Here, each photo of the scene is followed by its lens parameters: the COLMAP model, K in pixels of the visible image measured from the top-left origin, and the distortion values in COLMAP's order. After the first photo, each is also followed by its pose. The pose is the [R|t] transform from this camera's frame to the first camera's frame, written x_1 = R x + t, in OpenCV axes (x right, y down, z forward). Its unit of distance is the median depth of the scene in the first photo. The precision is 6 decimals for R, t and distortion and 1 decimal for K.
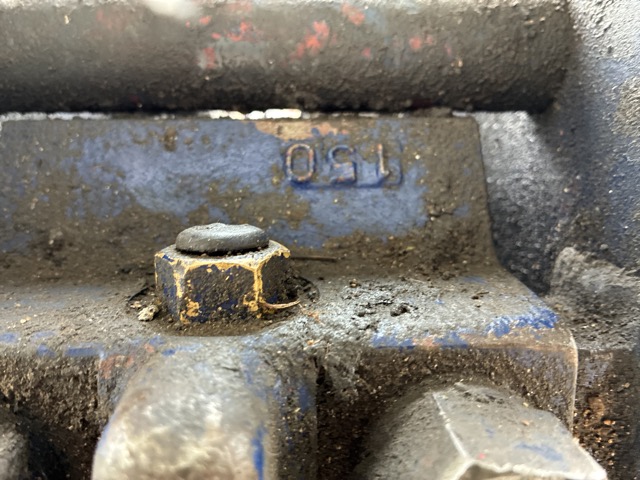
lens RADIAL K [[511.2, 0, 318.2], [0, 511.2, 237.9], [0, 0, 1]] dist [0.003726, -0.047523]
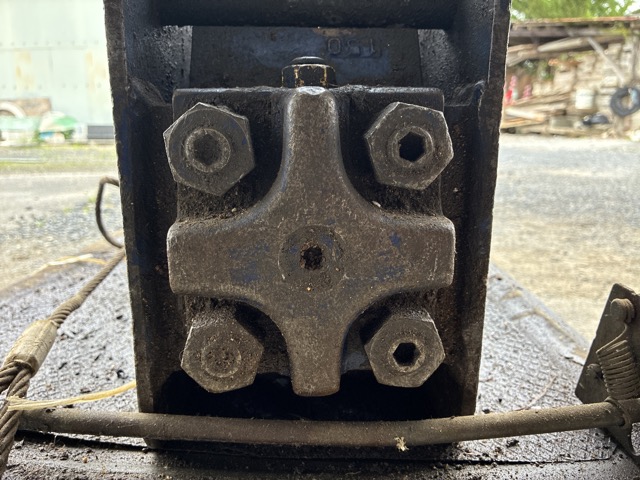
lens RADIAL K [[511.2, 0, 321.8], [0, 511.2, 242.1], [0, 0, 1]] dist [0.003726, -0.047523]
pose [[0.999641, -0.002368, 0.026682, -0.147814], [0.001868, 0.999823, 0.018735, 0.639496], [-0.026721, -0.018678, 0.999468, -1.174190]]
